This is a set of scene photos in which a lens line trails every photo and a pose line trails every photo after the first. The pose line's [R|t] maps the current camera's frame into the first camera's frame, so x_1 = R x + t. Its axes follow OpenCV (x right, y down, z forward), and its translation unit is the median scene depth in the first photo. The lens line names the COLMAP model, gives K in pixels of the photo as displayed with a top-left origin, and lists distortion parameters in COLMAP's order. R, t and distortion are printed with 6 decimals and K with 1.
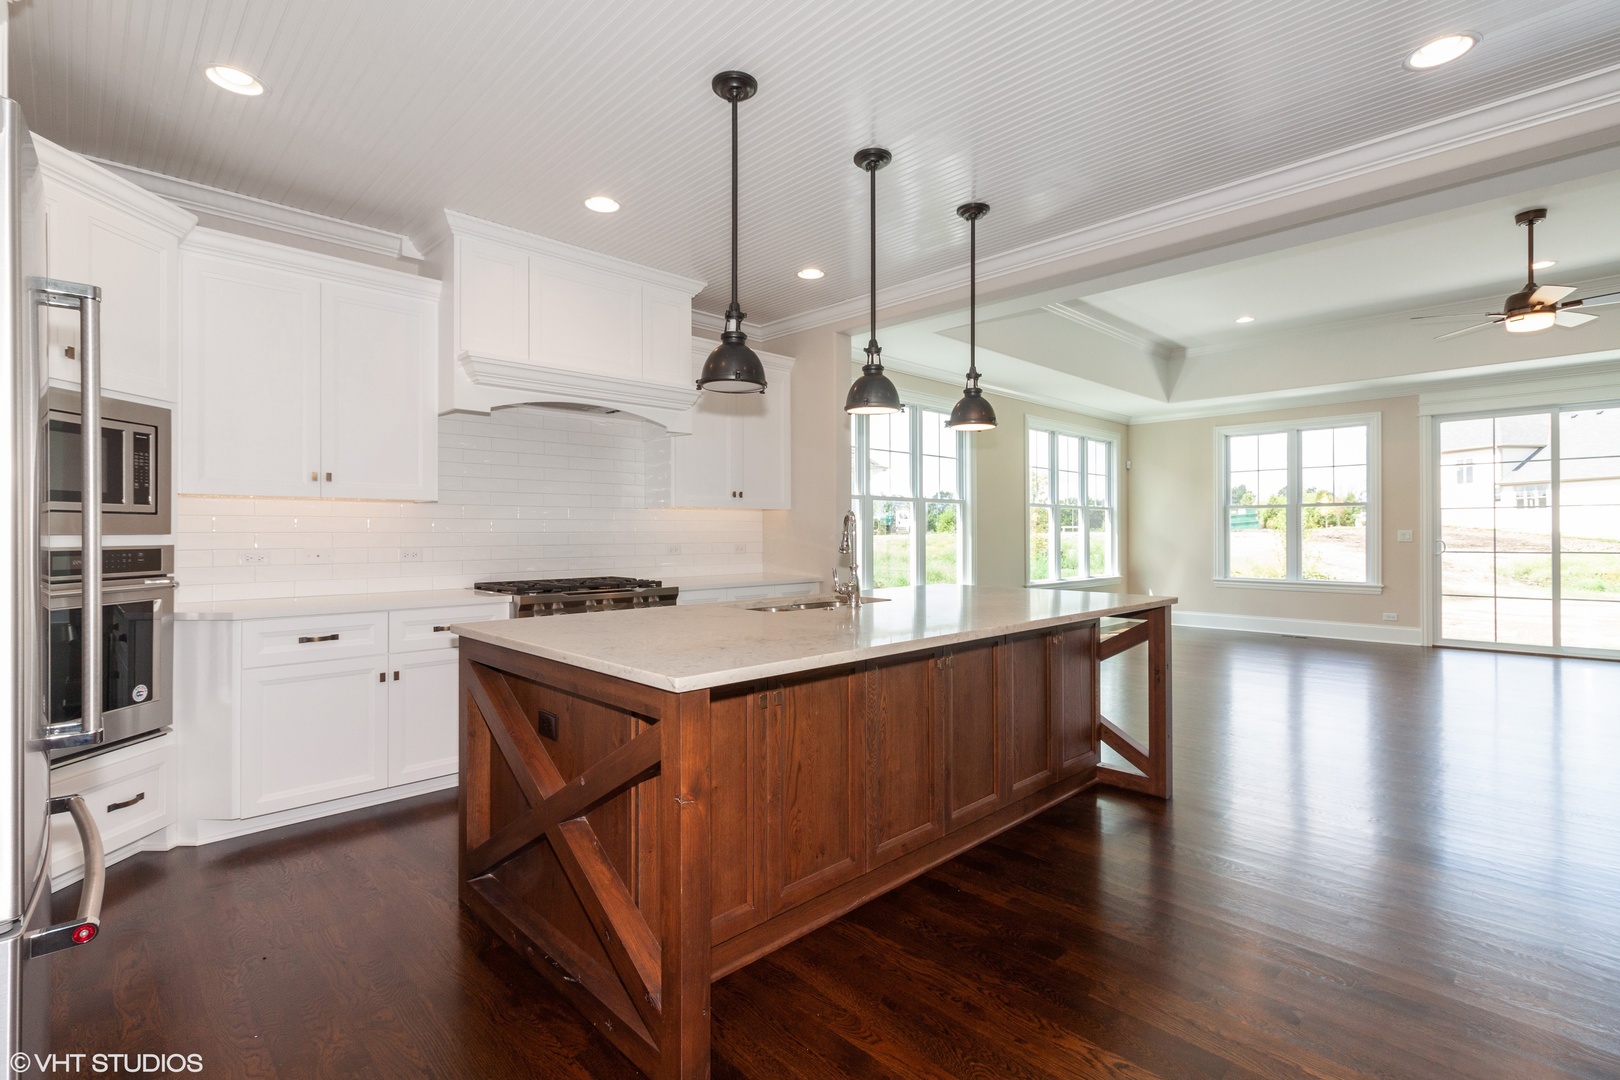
lens RADIAL K [[757.0, 0, 812.8], [0, 757.0, 533.2], [0, 0, 1]] dist [0.000643, 0.000428]
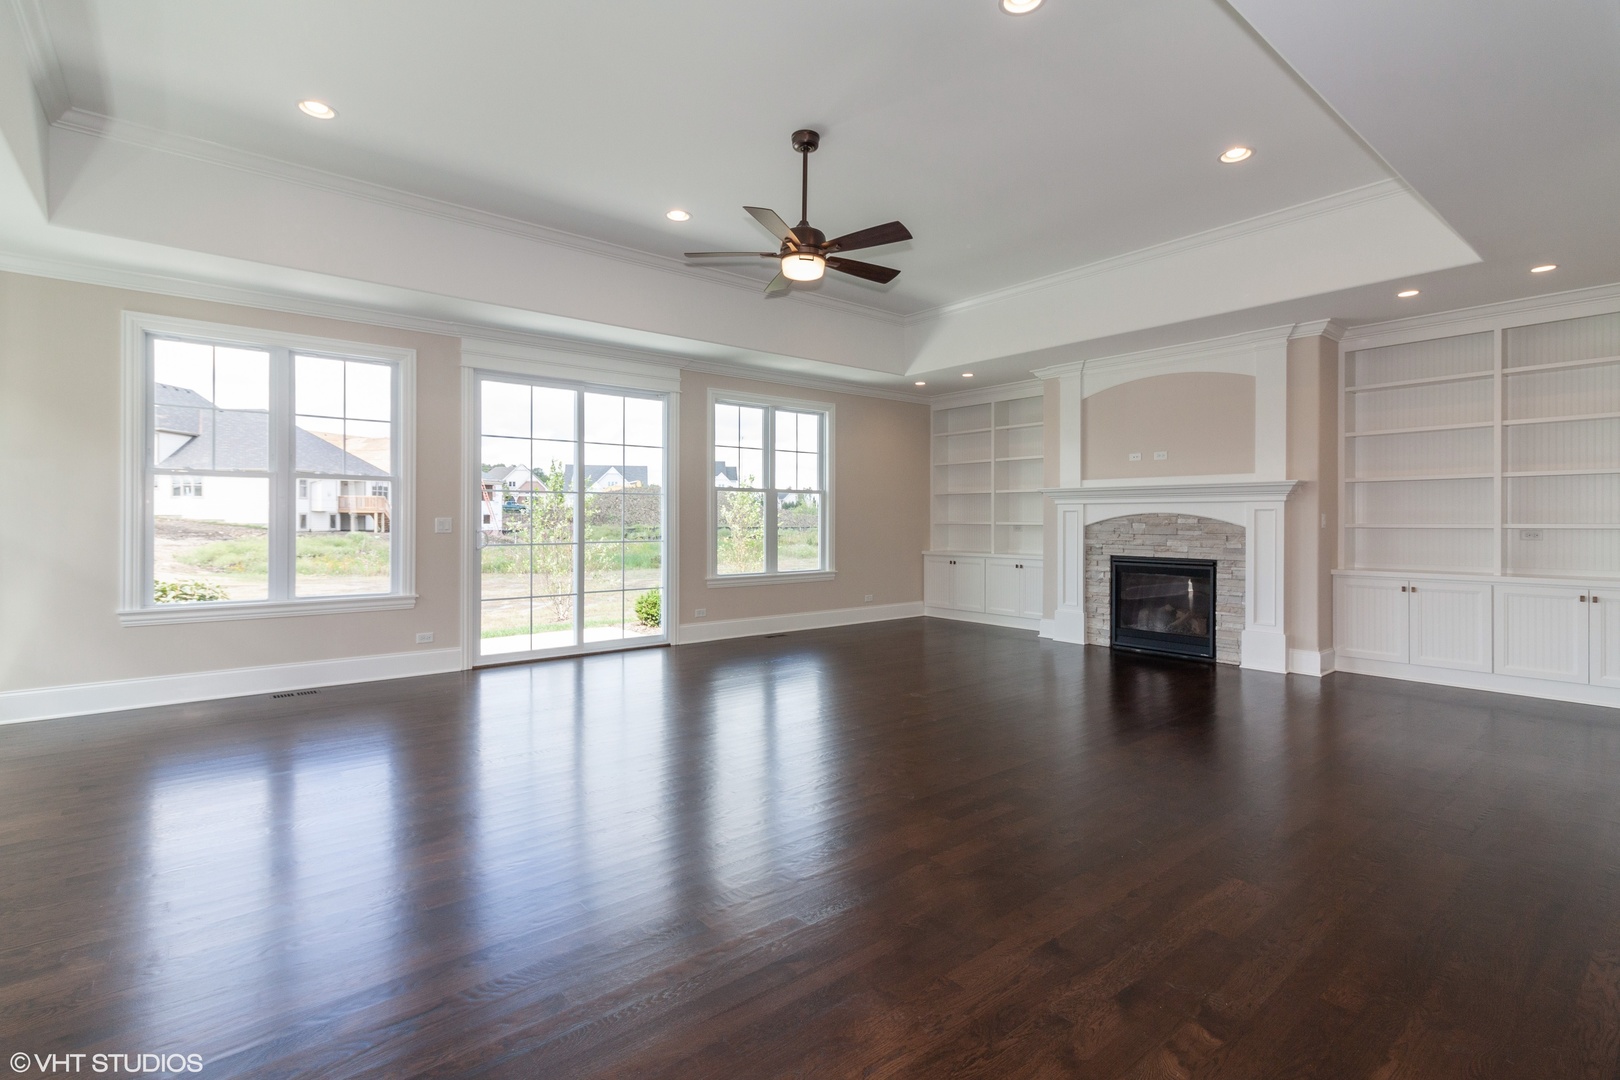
lens RADIAL K [[757.0, 0, 812.9], [0, 757.0, 523.1], [0, 0, 1]] dist [0.000643, 0.000428]
pose [[0.075674, -0.000947, 0.997132, 0.076376], [-0.001706, 0.999998, 0.001079, -0.000569], [-0.997131, -0.001783, 0.075672, 0.592480]]
